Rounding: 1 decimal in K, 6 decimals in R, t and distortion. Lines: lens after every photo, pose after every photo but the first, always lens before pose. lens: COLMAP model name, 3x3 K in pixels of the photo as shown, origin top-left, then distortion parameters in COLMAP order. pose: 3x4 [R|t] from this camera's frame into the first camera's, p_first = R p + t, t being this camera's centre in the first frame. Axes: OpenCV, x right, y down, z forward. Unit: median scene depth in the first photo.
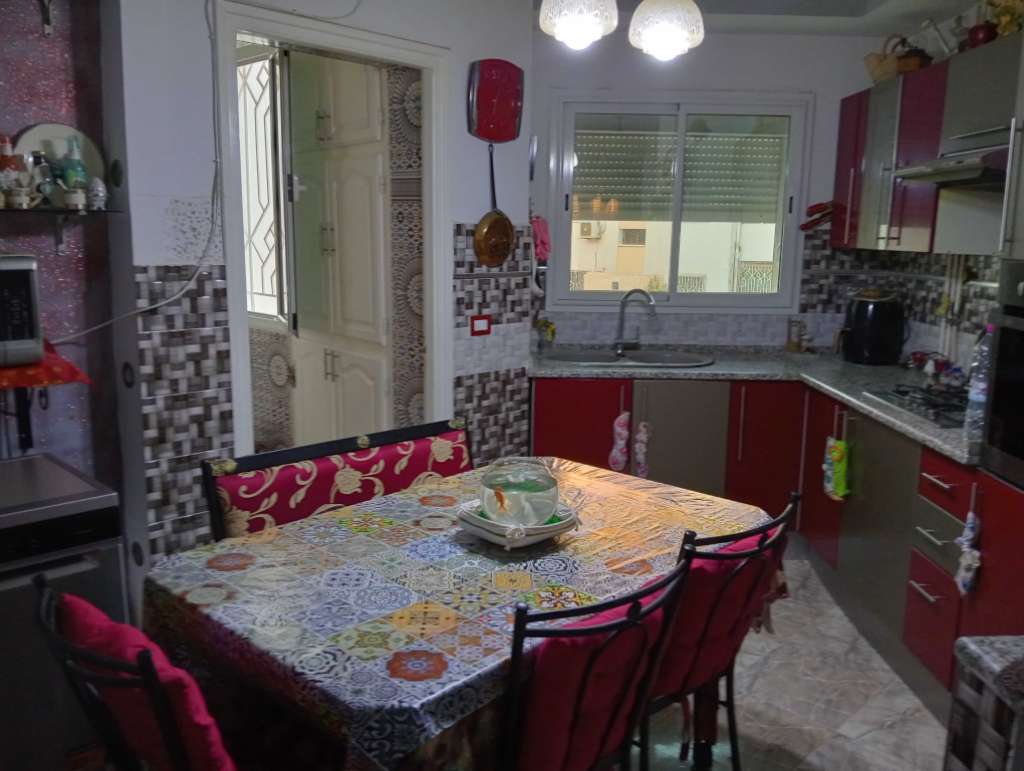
lens RADIAL K [[837.5, 0, 512.0], [0, 837.5, 385.5], [0, 0, 1]] dist [0.109053, -0.288454]
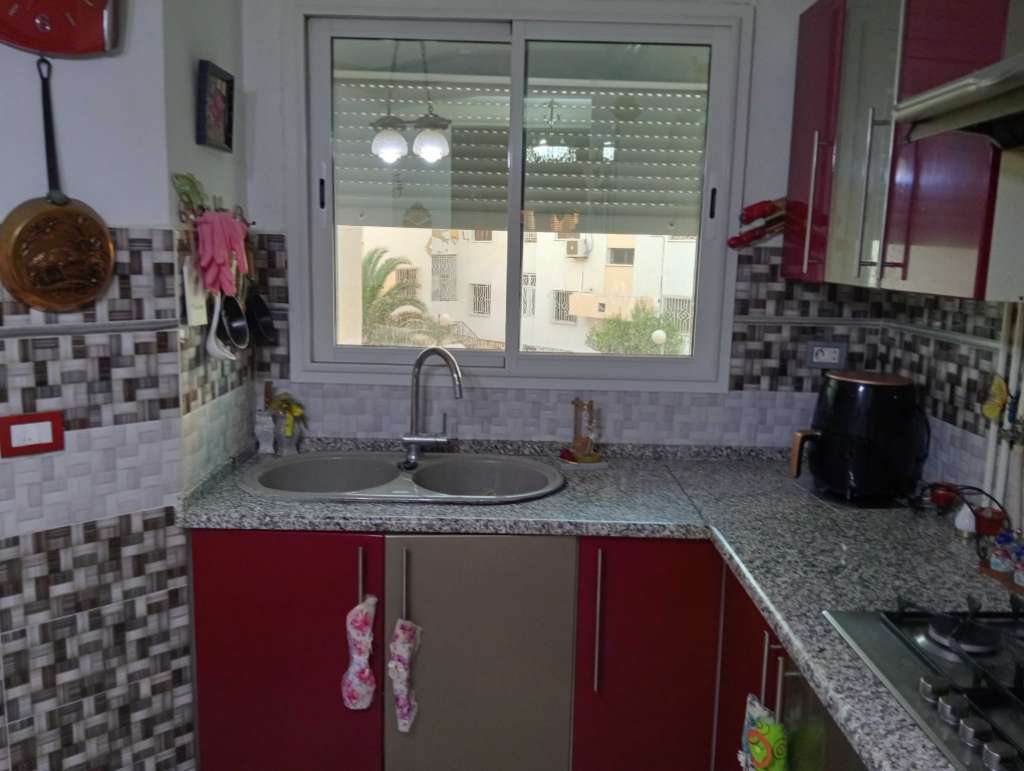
lens RADIAL K [[843.3, 0, 512.0], [0, 843.3, 385.5], [0, 0, 1]] dist [0.134946, -0.296809]
pose [[0.999931, 0.011681, -0.001183, 0.214698], [-0.011704, 0.999688, -0.022048, -0.083896], [0.000925, 0.022060, 0.999756, 0.468925]]
